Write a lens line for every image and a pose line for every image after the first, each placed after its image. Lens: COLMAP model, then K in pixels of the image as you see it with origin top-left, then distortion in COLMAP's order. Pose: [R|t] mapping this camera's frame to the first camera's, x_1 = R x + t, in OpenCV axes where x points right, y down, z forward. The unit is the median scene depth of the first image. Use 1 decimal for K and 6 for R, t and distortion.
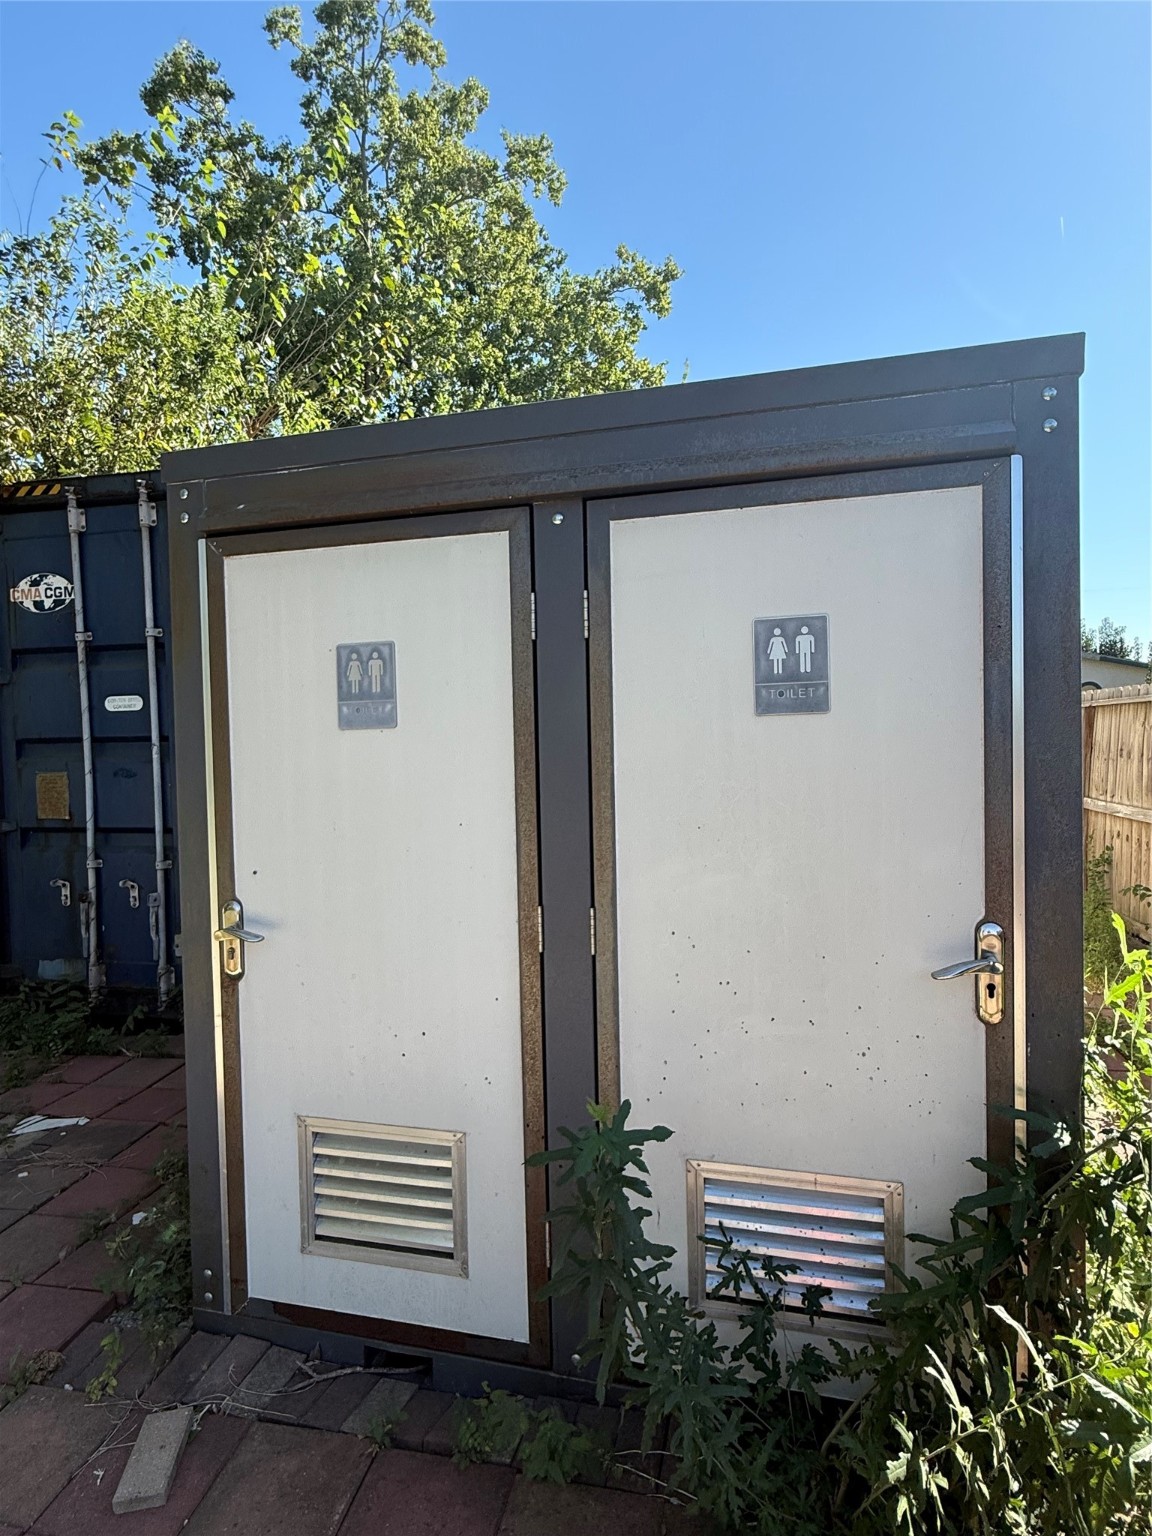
lens RADIAL K [[801.0, 0, 576.0], [0, 801.0, 768.0], [0, 0, 1]] dist [0.000784, -0.000103]
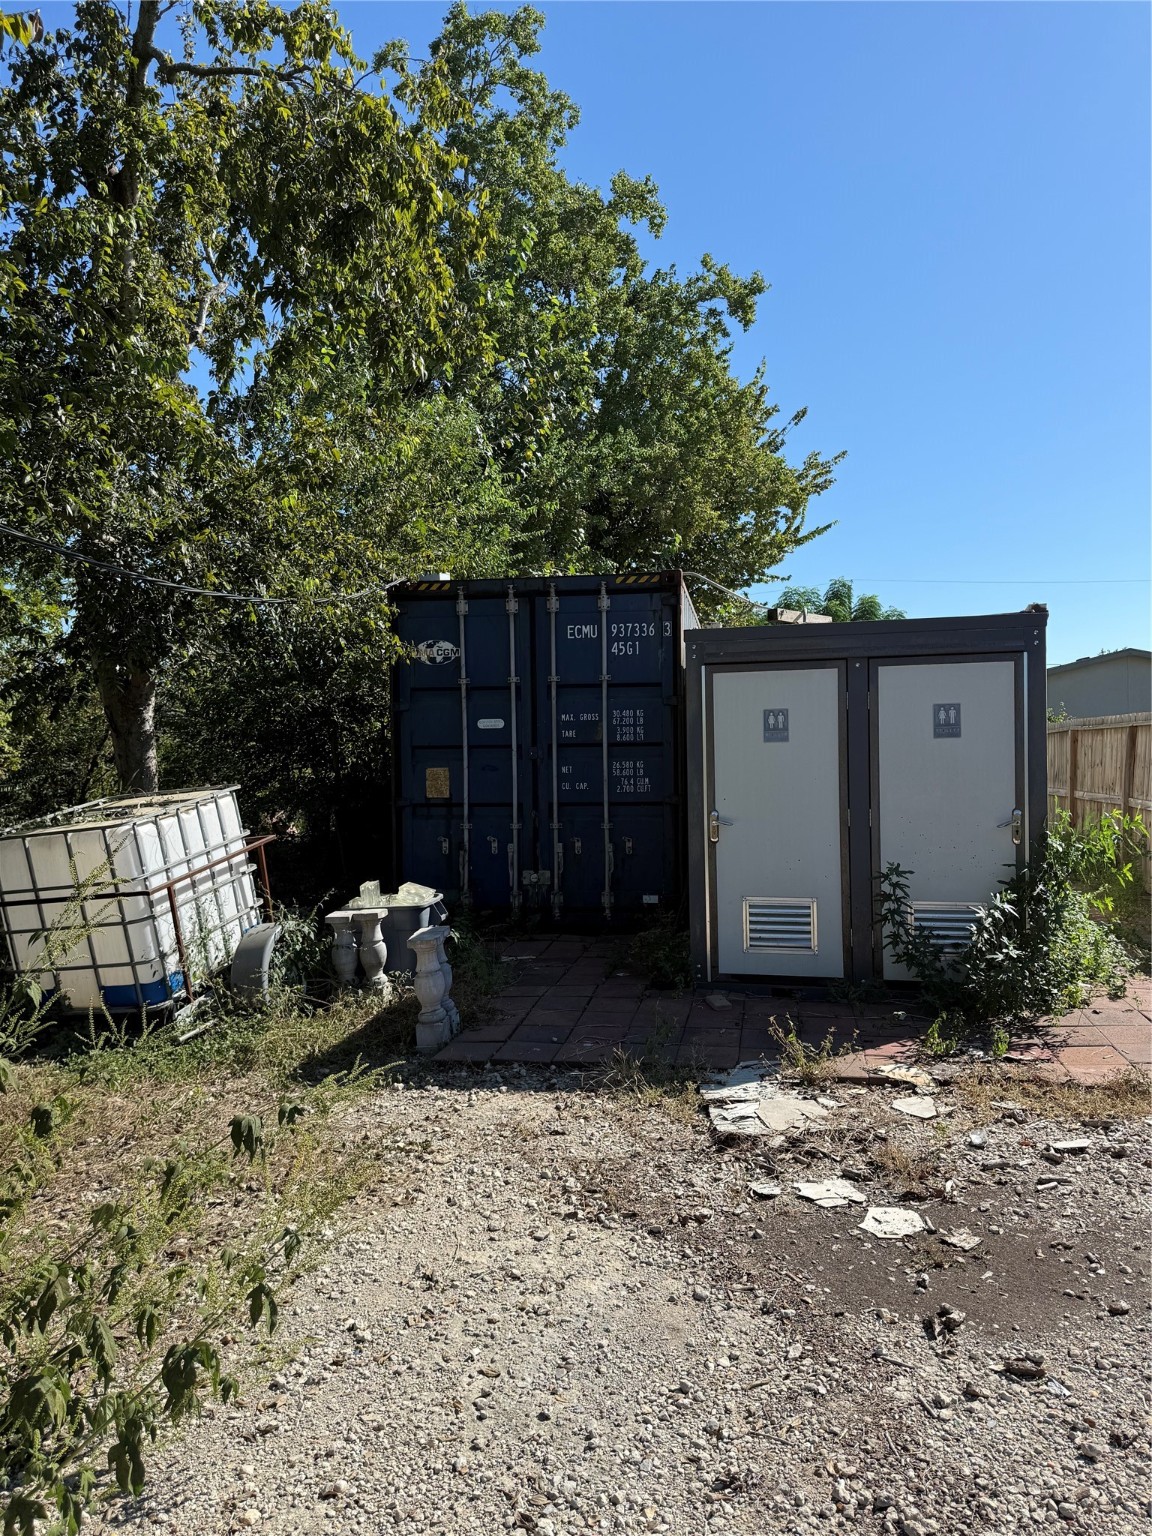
lens RADIAL K [[1064.6, 0, 572.4], [0, 1064.6, 762.7], [0, 0, 1]] dist [0.123844, -0.188118]
pose [[0.999778, 0.005080, 0.020426, -0.455972], [-0.004561, 0.999668, -0.025379, 0.049682], [-0.020548, 0.025280, 0.999469, -1.117422]]
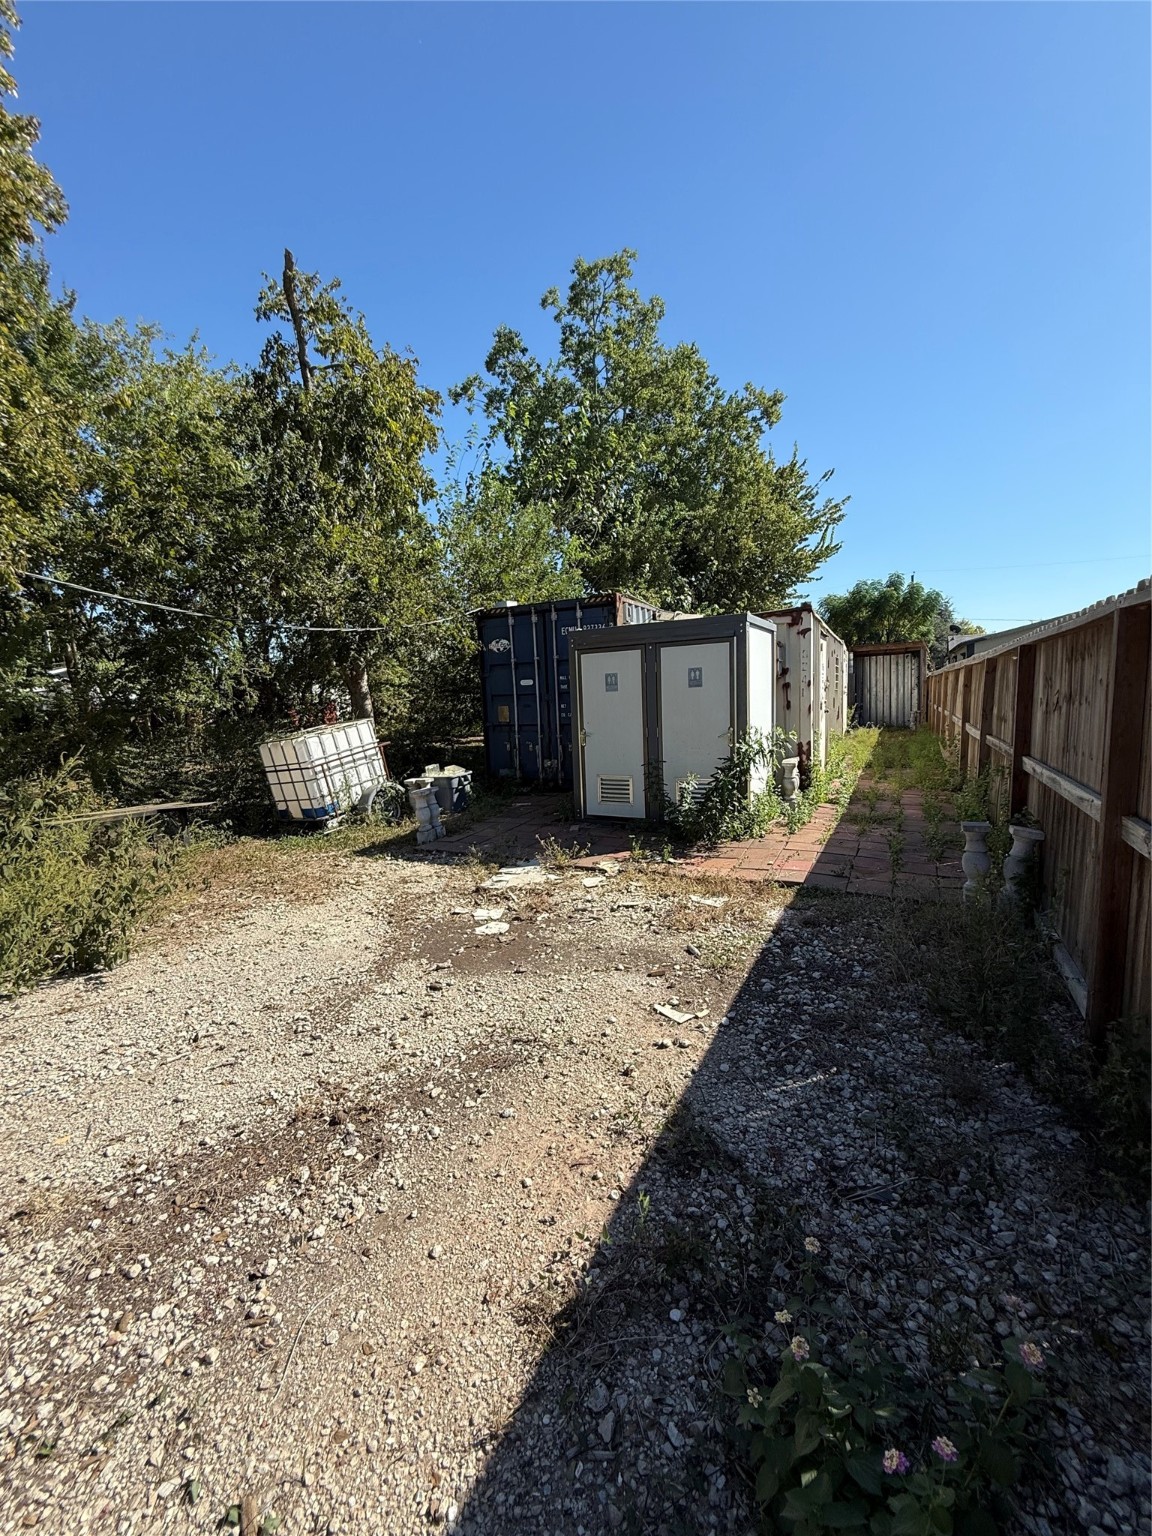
lens RADIAL K [[607.9, 0, 573.4], [0, 607.9, 763.1], [0, 0, 1]] dist [-0.002963, -0.000109]
pose [[0.959962, 0.013215, -0.279817, 0.244966], [0.010742, 0.996415, 0.083913, 0.031372], [0.279923, -0.083559, 0.956379, -1.165959]]
